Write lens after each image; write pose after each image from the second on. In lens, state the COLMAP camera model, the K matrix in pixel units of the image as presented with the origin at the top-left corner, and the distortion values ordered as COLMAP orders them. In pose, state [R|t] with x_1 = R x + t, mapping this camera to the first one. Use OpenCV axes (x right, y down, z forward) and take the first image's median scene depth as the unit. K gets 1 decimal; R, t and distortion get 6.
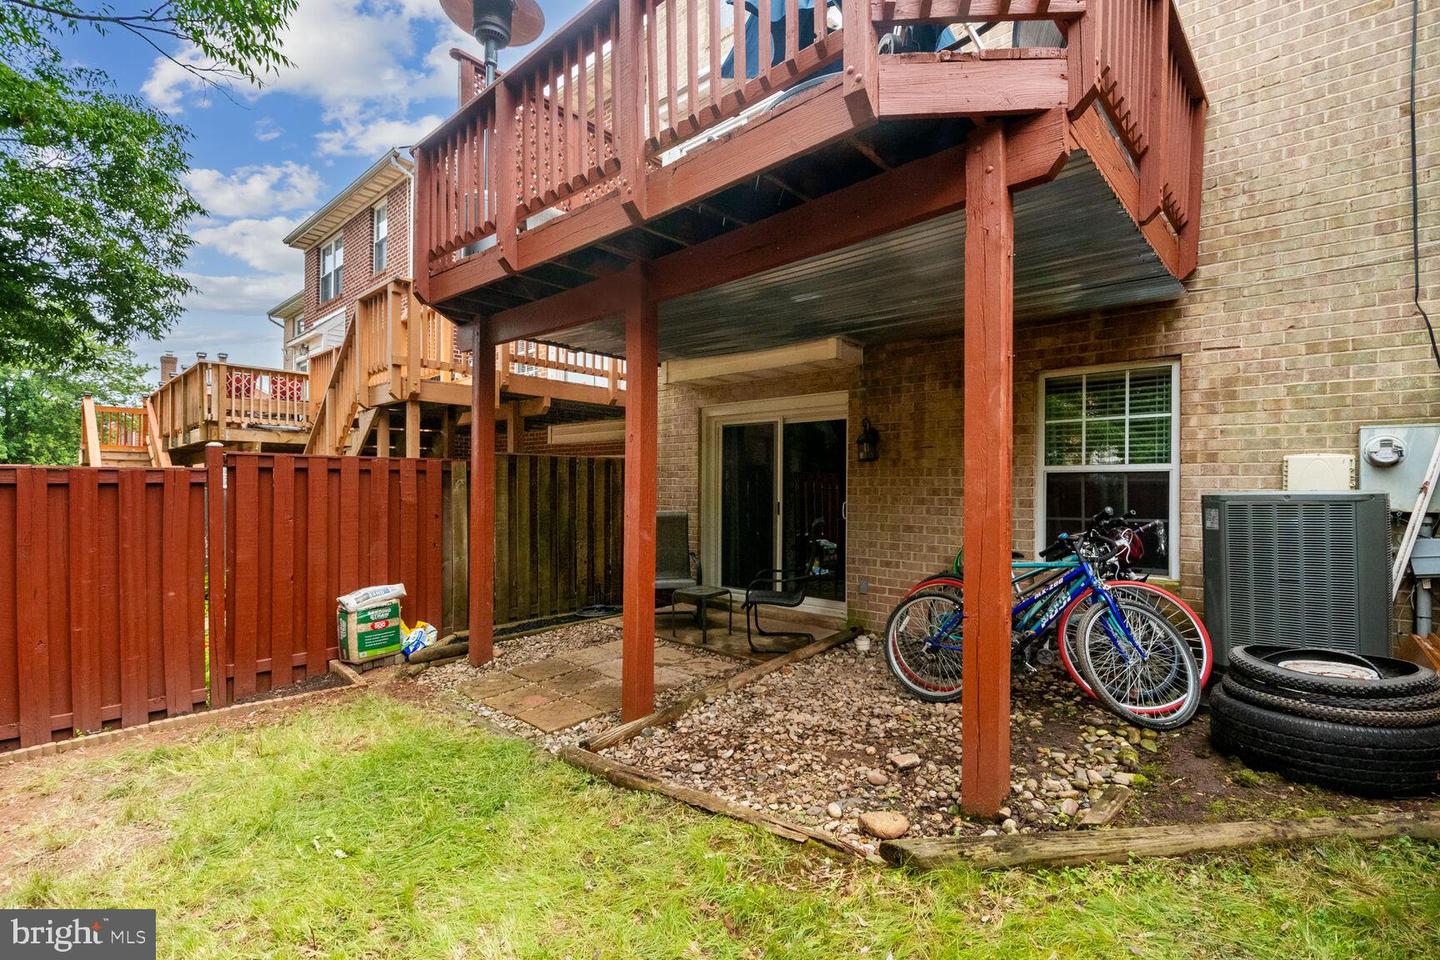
lens RADIAL K [[635.5, 0, 714.7], [0, 635.5, 479.7], [0, 0, 1]] dist [0.003273, -0.005683]
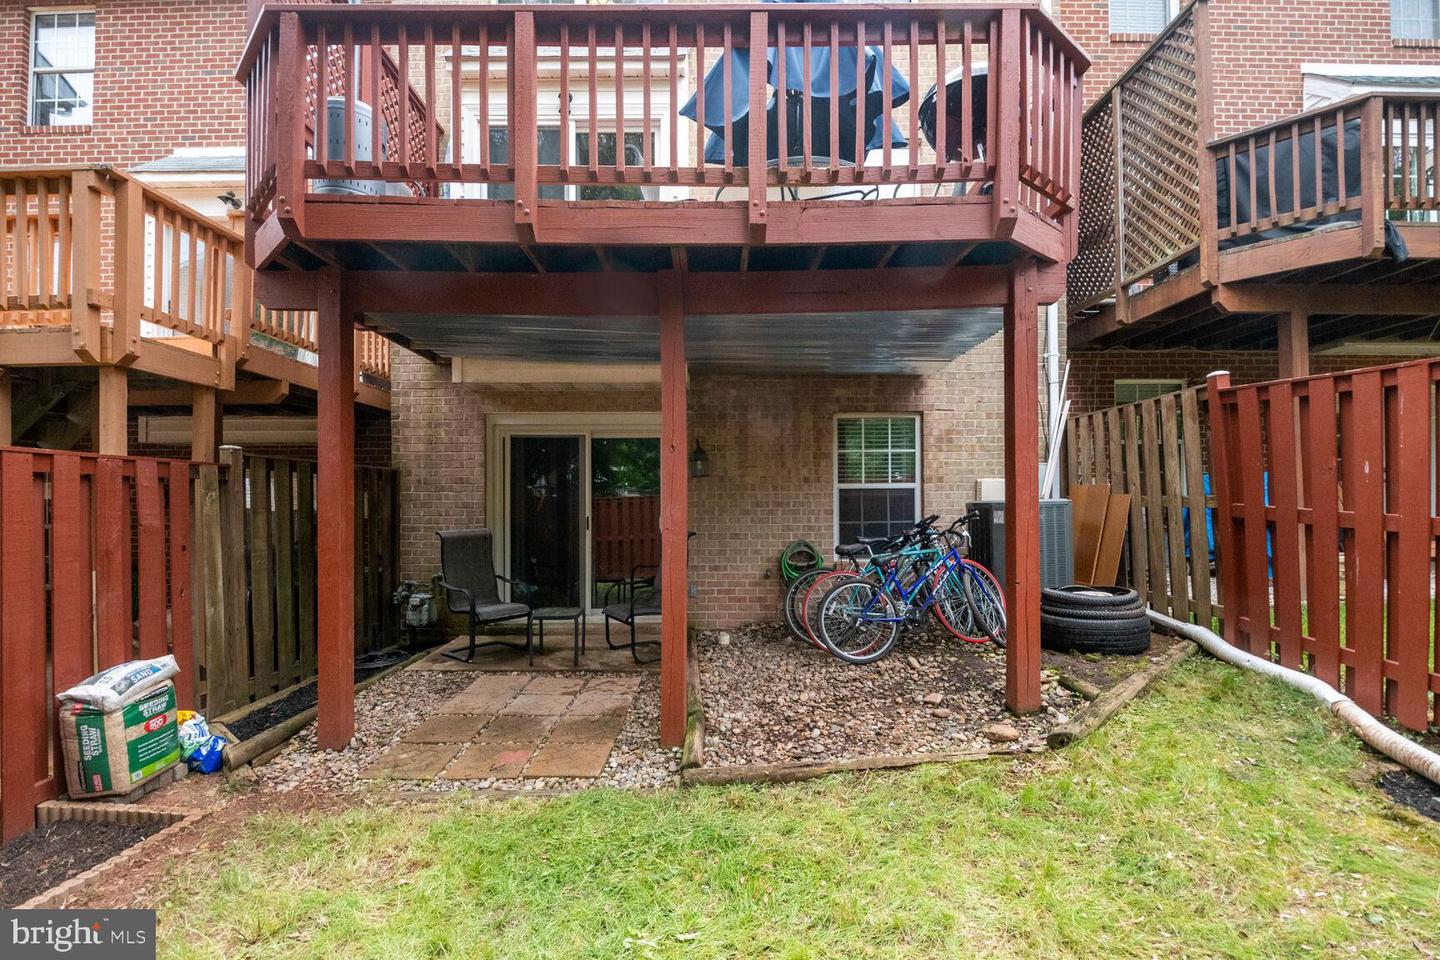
lens RADIAL K [[635.5, 0, 717.1], [0, 635.5, 490.1], [0, 0, 1]] dist [0.003273, -0.005683]
pose [[0.745215, 0.007096, 0.666786, -0.547730], [0.000518, 0.999937, -0.011221, 0.006485], [-0.666824, 0.008708, 0.745165, 0.169213]]
